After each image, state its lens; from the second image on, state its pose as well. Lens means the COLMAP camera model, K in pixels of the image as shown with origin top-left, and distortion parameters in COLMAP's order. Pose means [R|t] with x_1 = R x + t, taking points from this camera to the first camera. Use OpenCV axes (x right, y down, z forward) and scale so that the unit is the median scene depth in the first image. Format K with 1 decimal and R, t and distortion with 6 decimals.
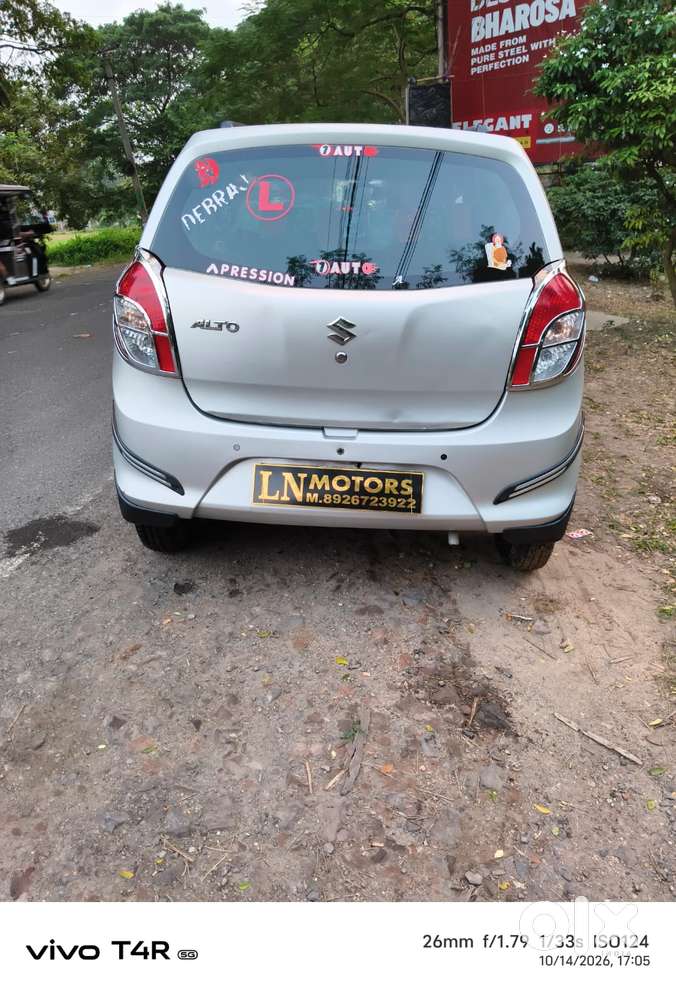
lens RADIAL K [[663.8, 0, 338.1], [0, 663.8, 445.8], [0, 0, 1]] dist [0.039301, -0.068281]
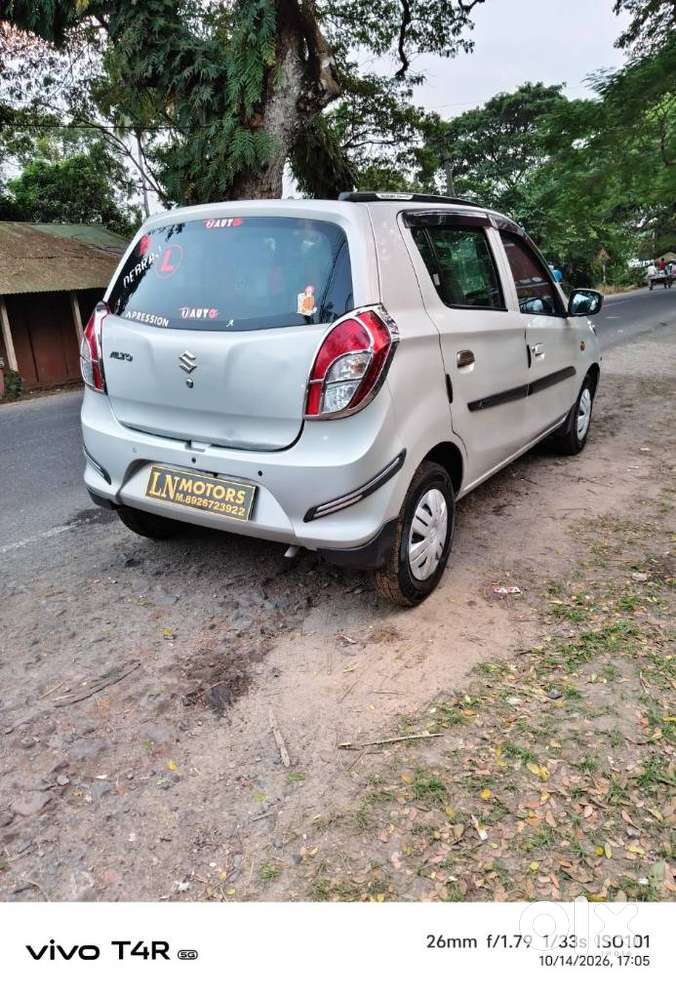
lens RADIAL K [[663.8, 0, 338.1], [0, 663.8, 445.8], [0, 0, 1]] dist [0.039301, -0.068281]
pose [[0.882368, 0.085094, -0.462802, 0.781156], [-0.127158, 0.990042, -0.060400, 0.021121], [0.453053, 0.112144, 0.884402, 0.031495]]
